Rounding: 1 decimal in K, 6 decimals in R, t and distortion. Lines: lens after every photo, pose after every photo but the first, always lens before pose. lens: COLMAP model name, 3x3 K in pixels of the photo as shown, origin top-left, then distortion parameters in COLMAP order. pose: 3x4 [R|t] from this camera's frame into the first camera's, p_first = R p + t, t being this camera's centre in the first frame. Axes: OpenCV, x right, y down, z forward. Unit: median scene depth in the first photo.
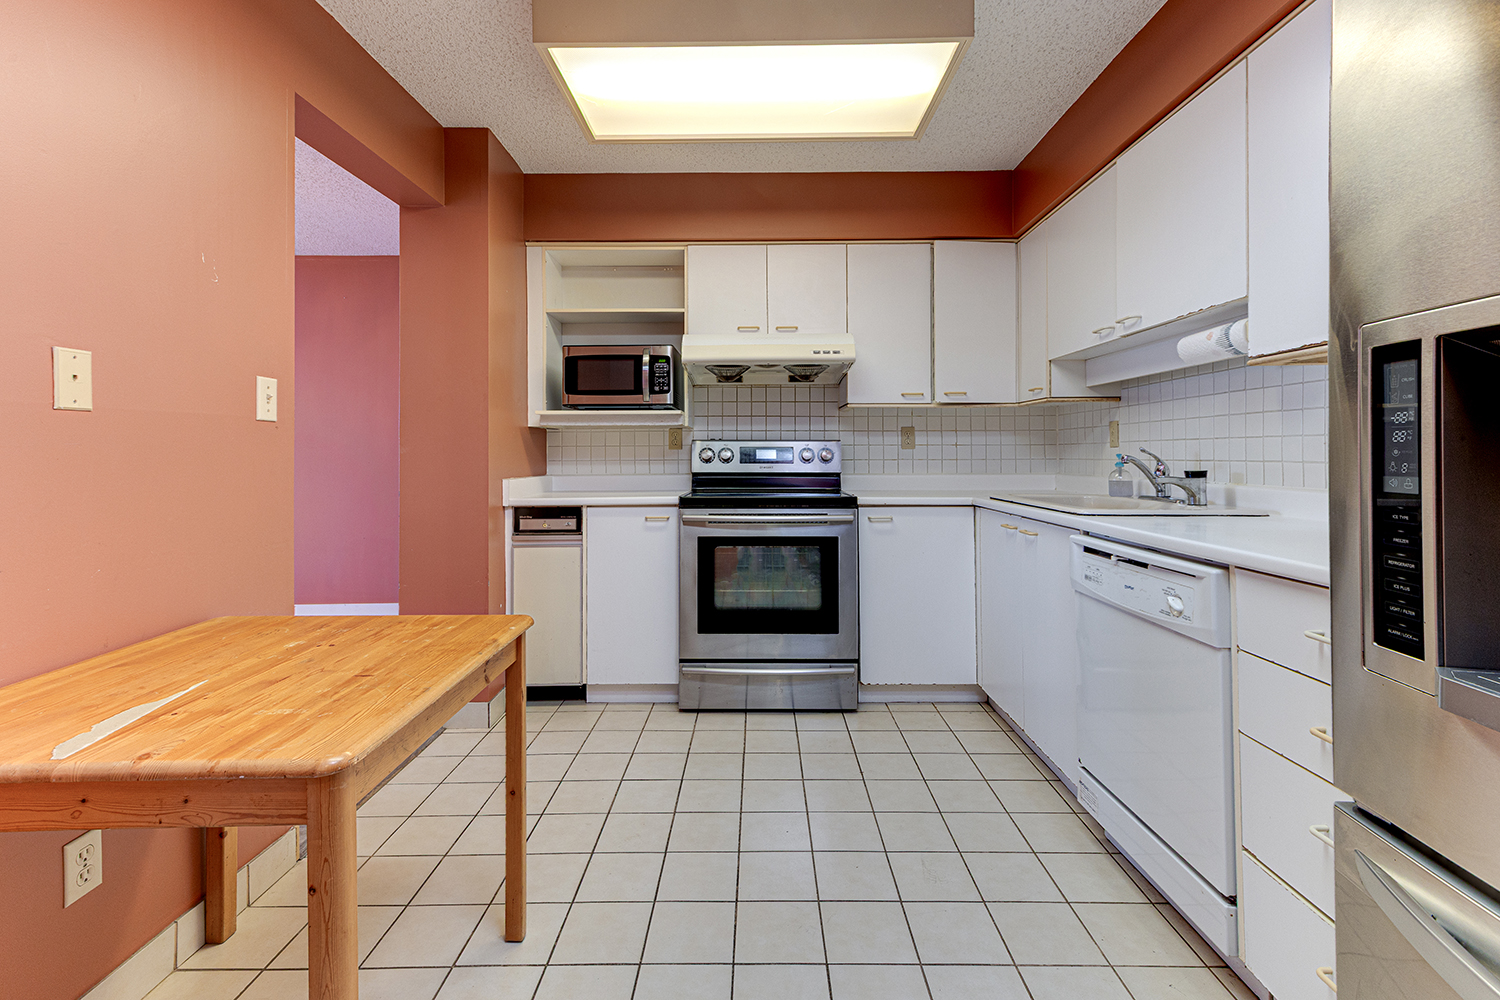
lens RADIAL K [[686.3, 0, 726.7], [0, 686.3, 449.7], [0, 0, 1]] dist [0.023780, 0.001012]
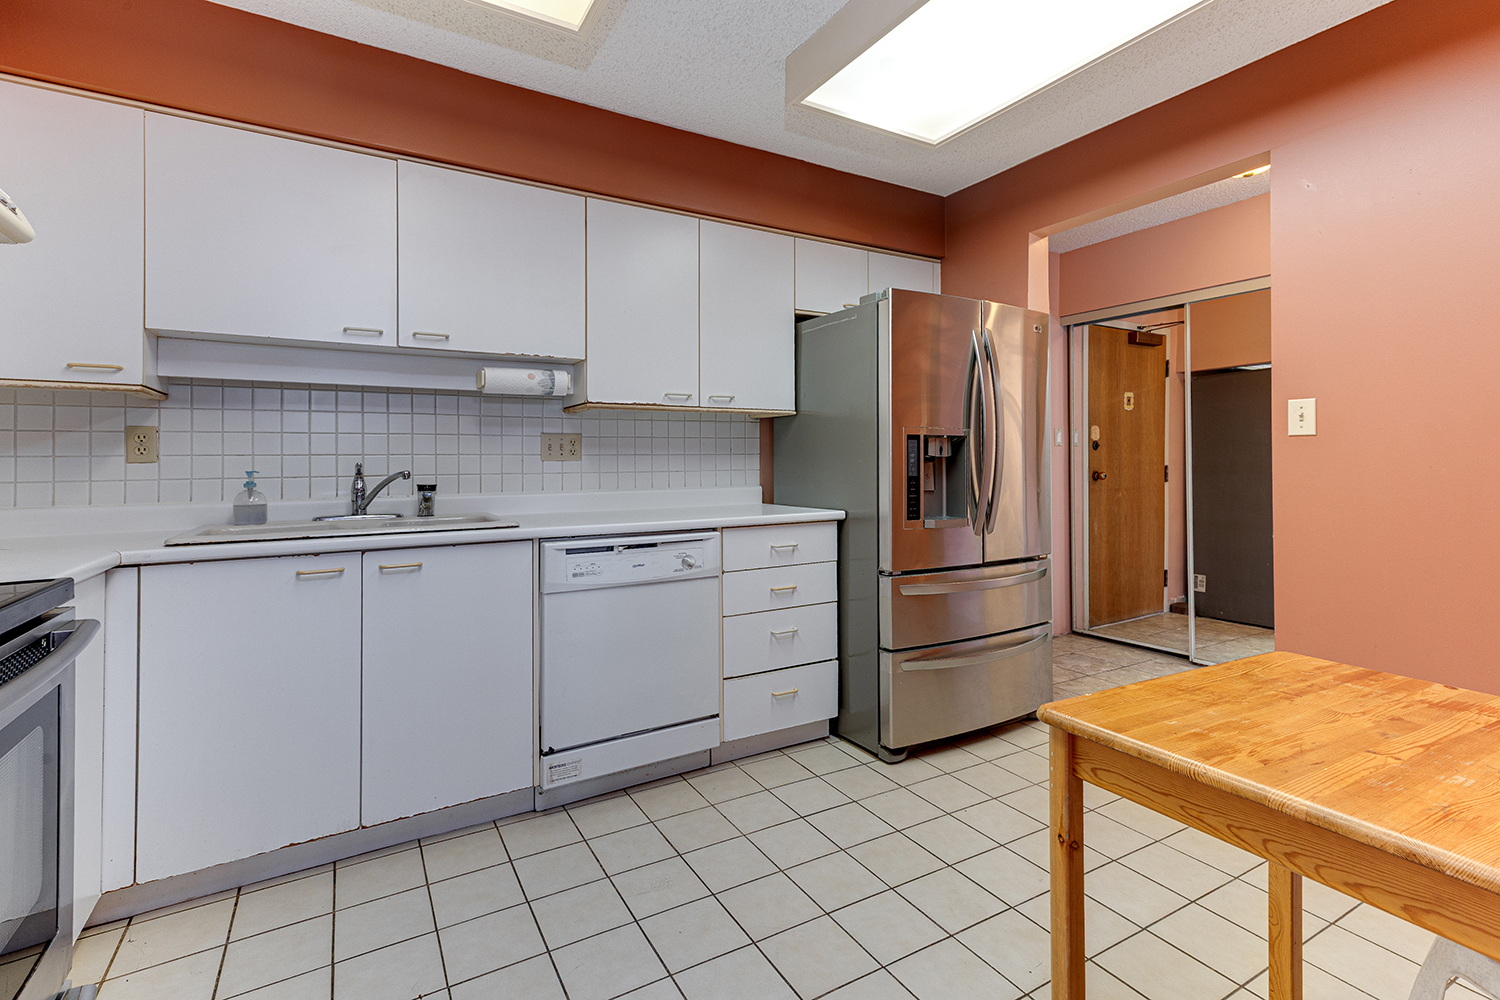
lens RADIAL K [[686.3, 0, 762.1], [0, 686.3, 460.6], [0, 0, 1]] dist [0.023780, 0.001012]
pose [[-0.526581, 0.006291, 0.850102, -0.381735], [0.003199, 0.999980, -0.005418, 0.000308], [-0.850119, -0.000133, -0.526590, 0.821513]]
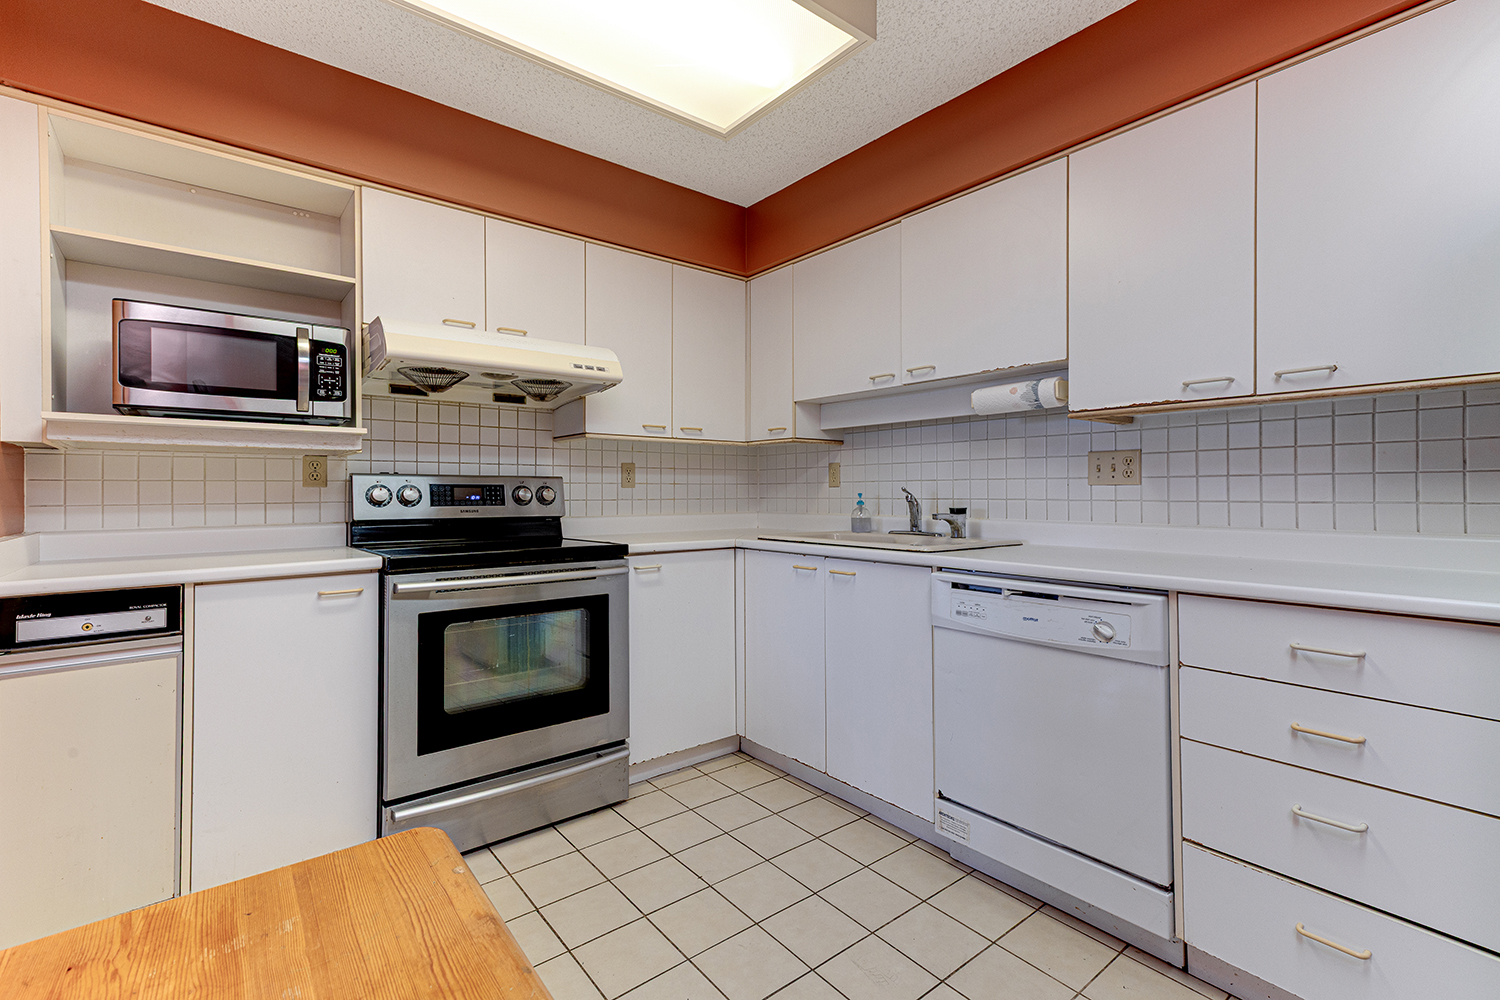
lens RADIAL K [[686.3, 0, 750.5], [0, 686.3, 491.2], [0, 0, 1]] dist [0.023780, 0.001012]
pose [[0.762679, 0.001436, 0.646776, -0.234197], [-0.003464, 0.999992, 0.001864, 0.001361], [-0.646768, -0.003662, 0.762678, 0.258866]]
